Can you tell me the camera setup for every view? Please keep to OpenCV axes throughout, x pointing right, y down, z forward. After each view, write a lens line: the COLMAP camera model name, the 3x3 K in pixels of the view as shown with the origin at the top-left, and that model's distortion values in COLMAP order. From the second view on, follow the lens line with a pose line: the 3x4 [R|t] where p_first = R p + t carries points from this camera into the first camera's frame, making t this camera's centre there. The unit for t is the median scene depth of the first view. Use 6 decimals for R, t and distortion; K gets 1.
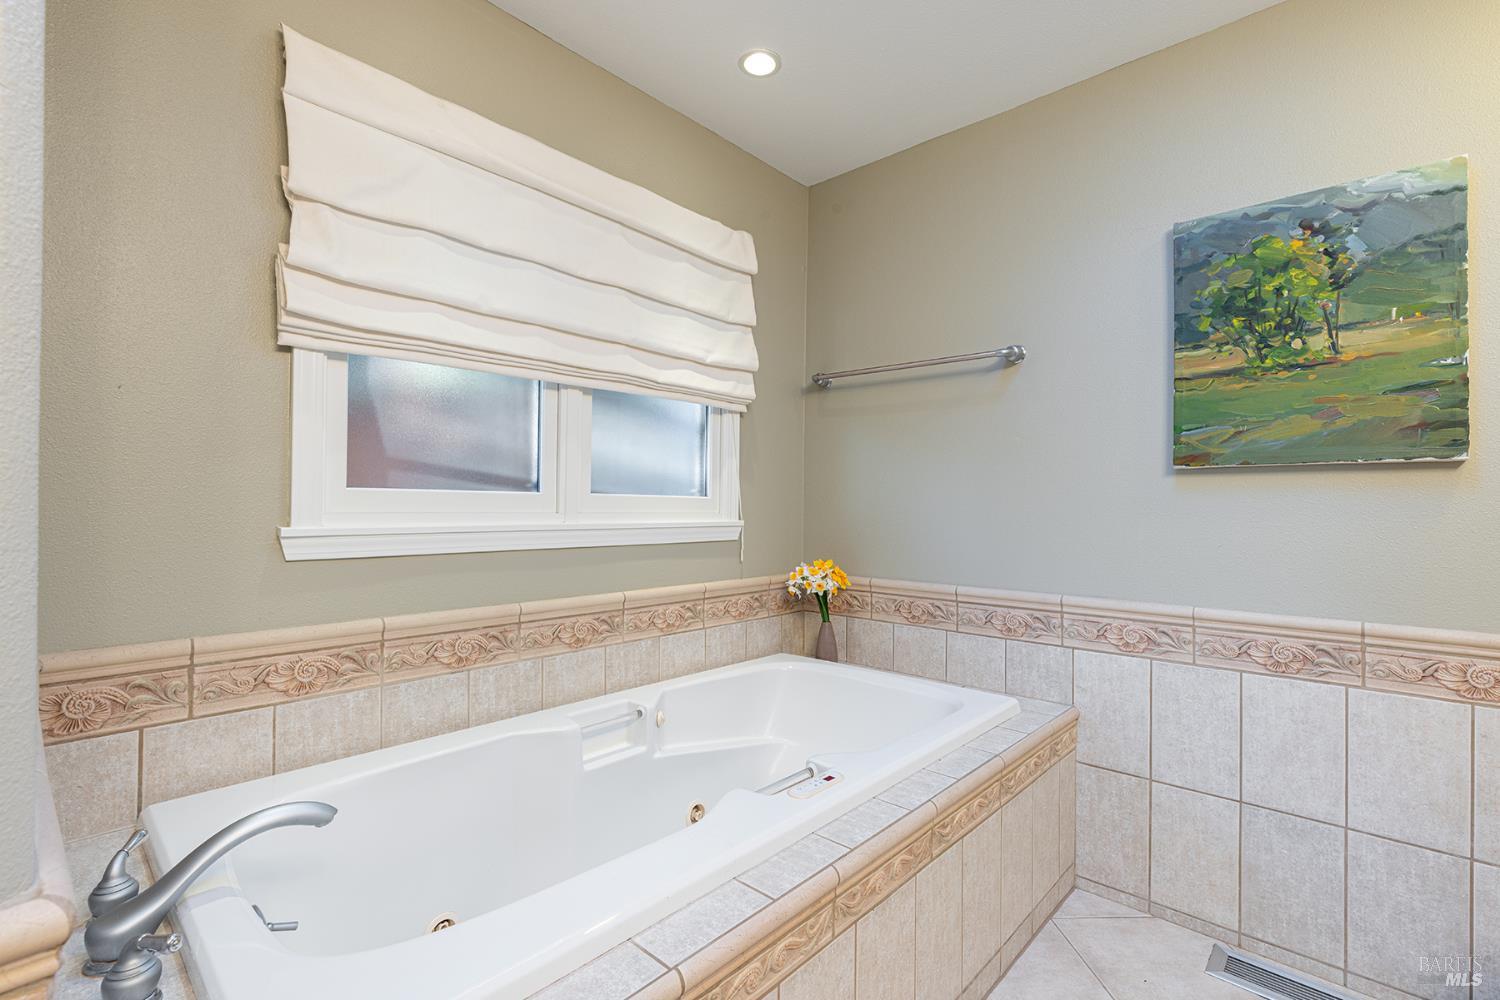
lens RADIAL K [[670.6, 0, 753.3], [0, 670.6, 506.0], [0, 0, 1]] dist [0.005780, 0.000386]
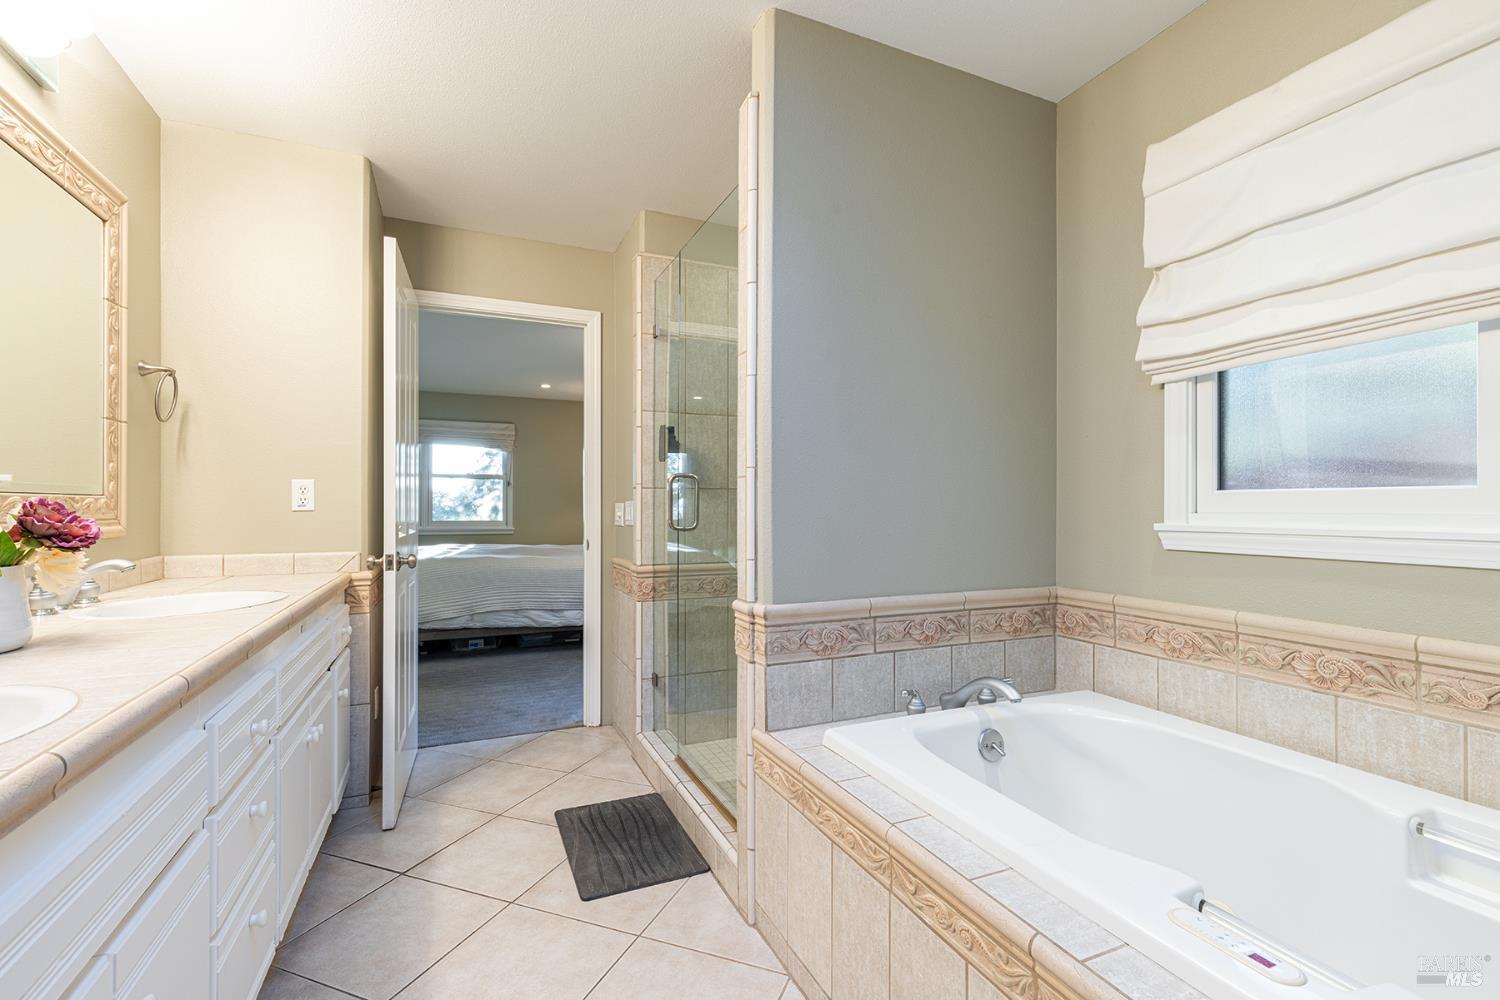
lens RADIAL K [[670.6, 0, 753.3], [0, 670.6, 506.0], [0, 0, 1]] dist [0.005780, 0.000386]
pose [[-0.407544, -0.009052, -0.913141, 0.753627], [-0.000574, 0.999953, -0.009656, 0.009895], [0.913185, -0.003411, -0.407530, 0.746450]]
